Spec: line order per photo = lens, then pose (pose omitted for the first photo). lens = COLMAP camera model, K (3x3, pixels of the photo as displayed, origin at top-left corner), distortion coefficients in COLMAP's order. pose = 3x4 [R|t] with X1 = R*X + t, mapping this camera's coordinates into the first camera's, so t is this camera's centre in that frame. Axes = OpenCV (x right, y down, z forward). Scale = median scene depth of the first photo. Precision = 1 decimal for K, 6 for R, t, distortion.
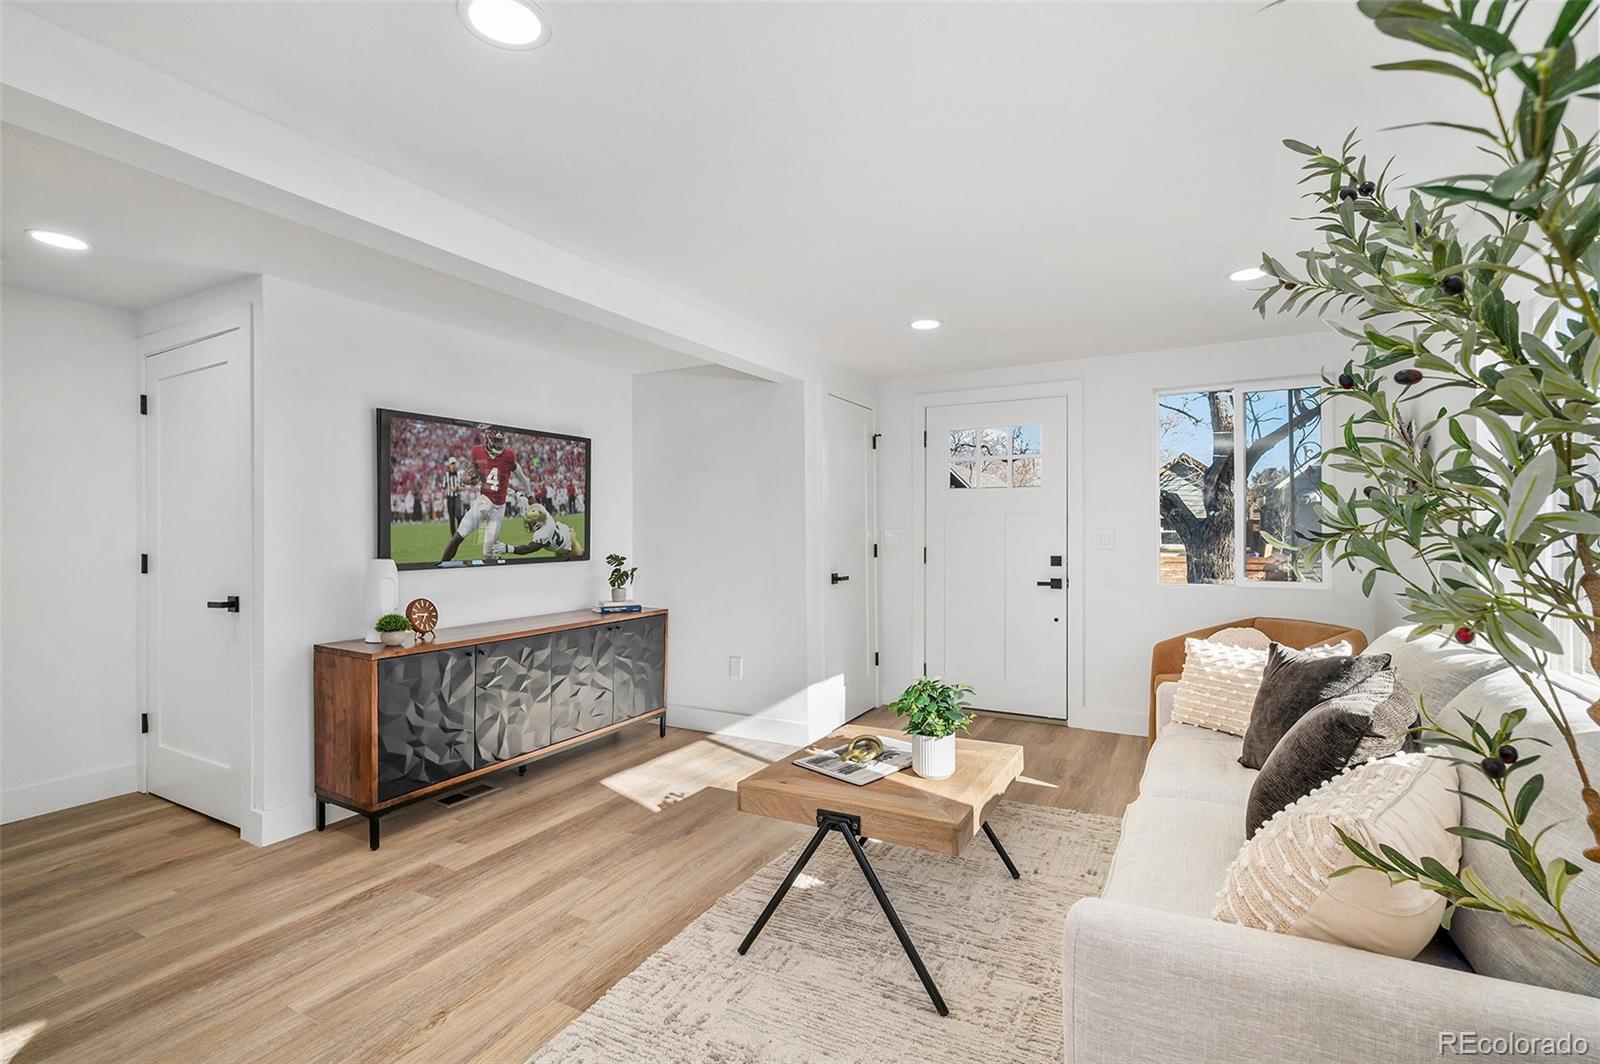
lens RADIAL K [[737.3, 0, 800.0], [0, 737.3, 532.0], [0, 0, 1]] dist [0.000089, 0.000074]
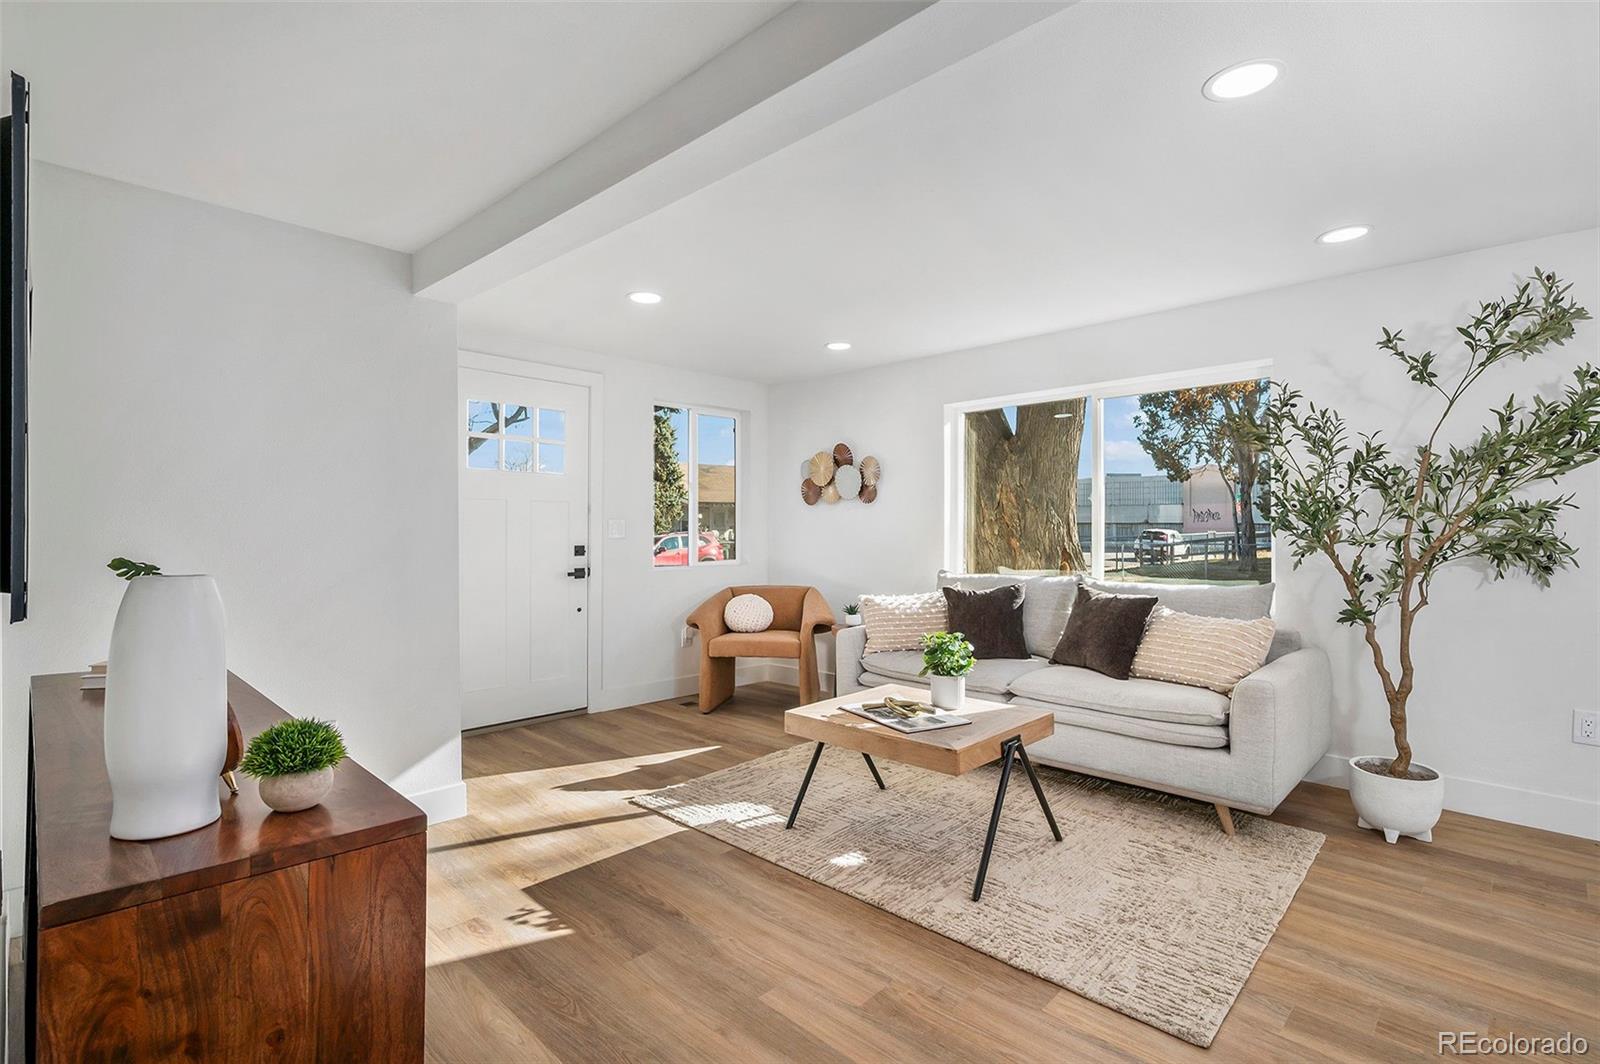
lens RADIAL K [[760.8, 0, 800.0], [0, 760.8, 532.0], [0, 0, 1]] dist [-0.001741, -0.000138]
pose [[0.256476, 0.001856, 0.966549, -0.774843], [-0.003569, 0.999993, -0.000973, 0.019096], [-0.966544, -0.003200, 0.256481, 0.608760]]
